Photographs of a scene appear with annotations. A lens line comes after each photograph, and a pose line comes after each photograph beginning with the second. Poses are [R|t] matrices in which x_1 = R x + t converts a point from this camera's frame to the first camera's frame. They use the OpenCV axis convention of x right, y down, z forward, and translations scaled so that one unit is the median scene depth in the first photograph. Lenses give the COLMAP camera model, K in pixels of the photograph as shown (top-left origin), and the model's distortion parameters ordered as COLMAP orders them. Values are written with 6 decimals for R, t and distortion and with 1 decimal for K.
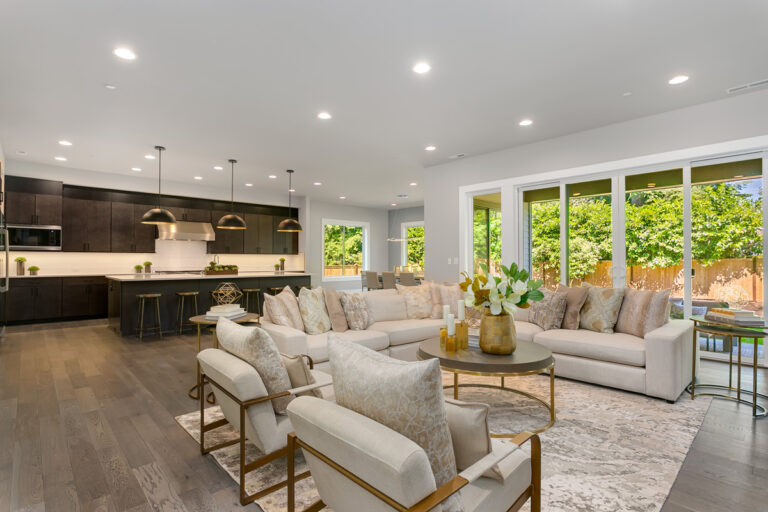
lens RADIAL K [[380.5, 0, 382.8], [0, 380.5, 259.7], [0, 0, 1]] dist [0.001125, 0.000110]
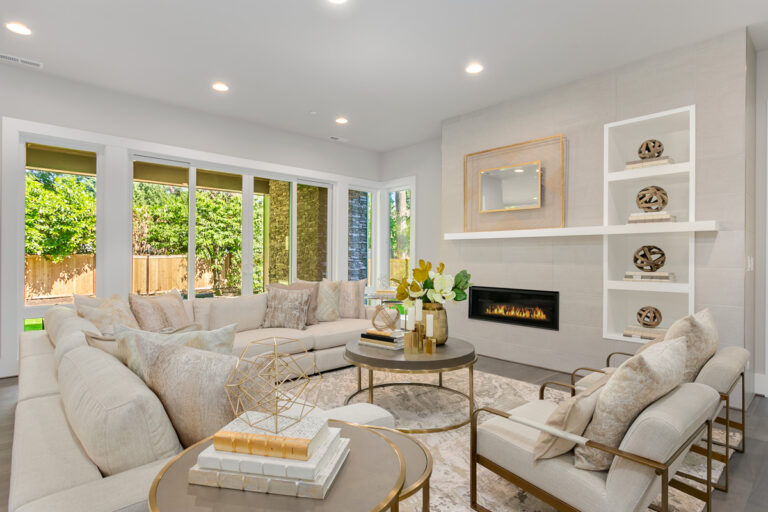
lens RADIAL K [[414.8, 0, 383.9], [0, 414.8, 254.3], [0, 0, 1]] dist [0.006902, 0.000545]
pose [[0.013587, 0.007106, 0.999882, -0.155442], [-0.004980, 0.999963, -0.007039, 0.000166], [-0.999895, -0.004884, 0.013622, 0.198108]]
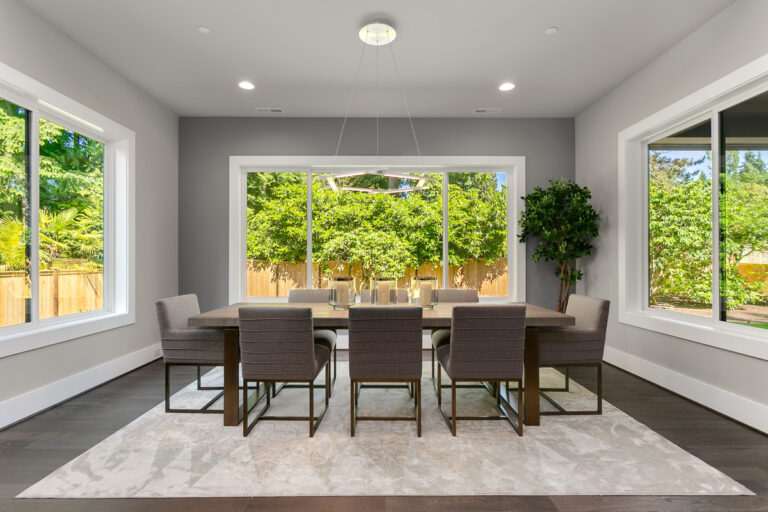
lens RADIAL K [[386.0, 0, 387.6], [0, 386.0, 257.0], [0, 0, 1]] dist [-0.002386, -0.000354]
pose [[0.677563, -0.000781, 0.735464, -0.097964], [0.000981, 1.000000, 0.000158, -0.002655], [-0.735464, 0.000615, 0.677564, 0.517912]]
